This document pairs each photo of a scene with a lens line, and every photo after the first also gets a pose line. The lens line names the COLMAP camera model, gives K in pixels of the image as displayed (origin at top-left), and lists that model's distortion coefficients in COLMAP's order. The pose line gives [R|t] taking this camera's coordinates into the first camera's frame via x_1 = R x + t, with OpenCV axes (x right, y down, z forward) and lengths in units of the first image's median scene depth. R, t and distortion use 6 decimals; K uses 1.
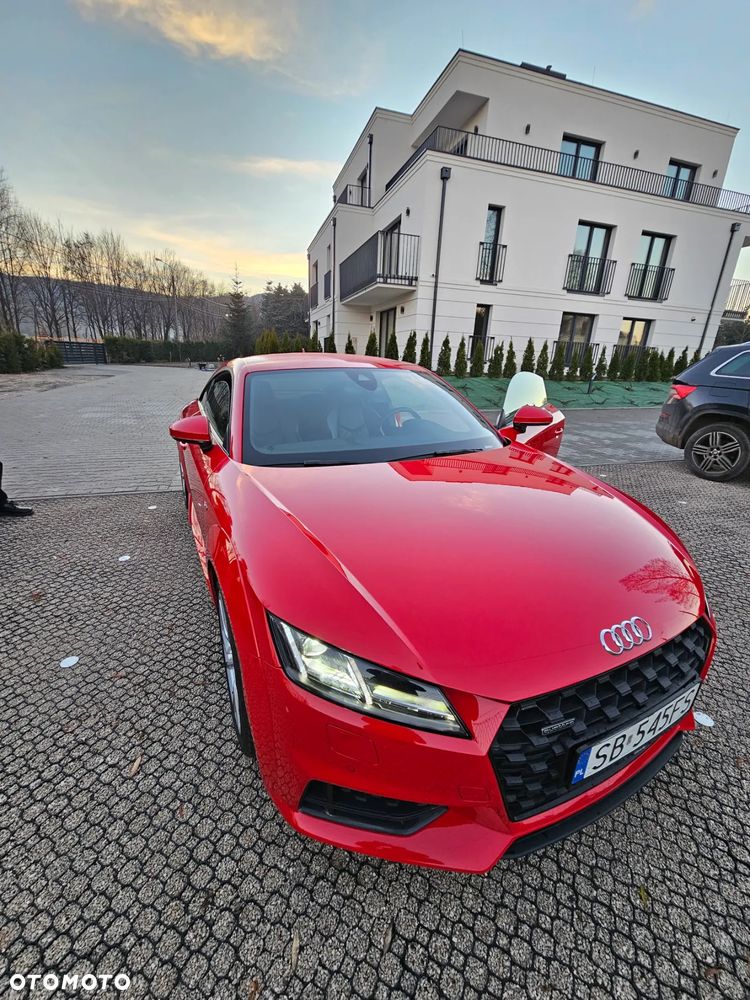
lens RADIAL K [[402.8, 0, 375.0], [0, 402.8, 500.0], [0, 0, 1]] dist [0.000932, -0.001354]
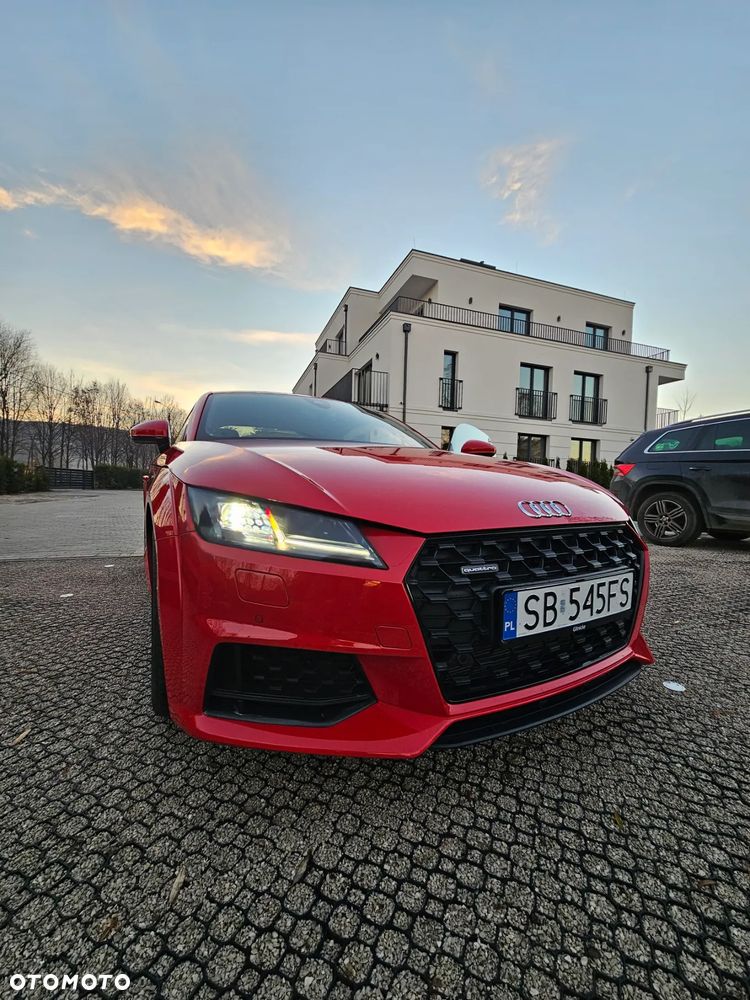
lens RADIAL K [[400.0, 0, 376.1], [0, 400.0, 509.4], [0, 0, 1]] dist [-0.000544, 0.000242]
pose [[0.998564, -0.021379, 0.049126, 0.137483], [0.034409, 0.958741, -0.282190, 0.573081], [-0.041067, 0.283475, 0.958100, 0.044945]]
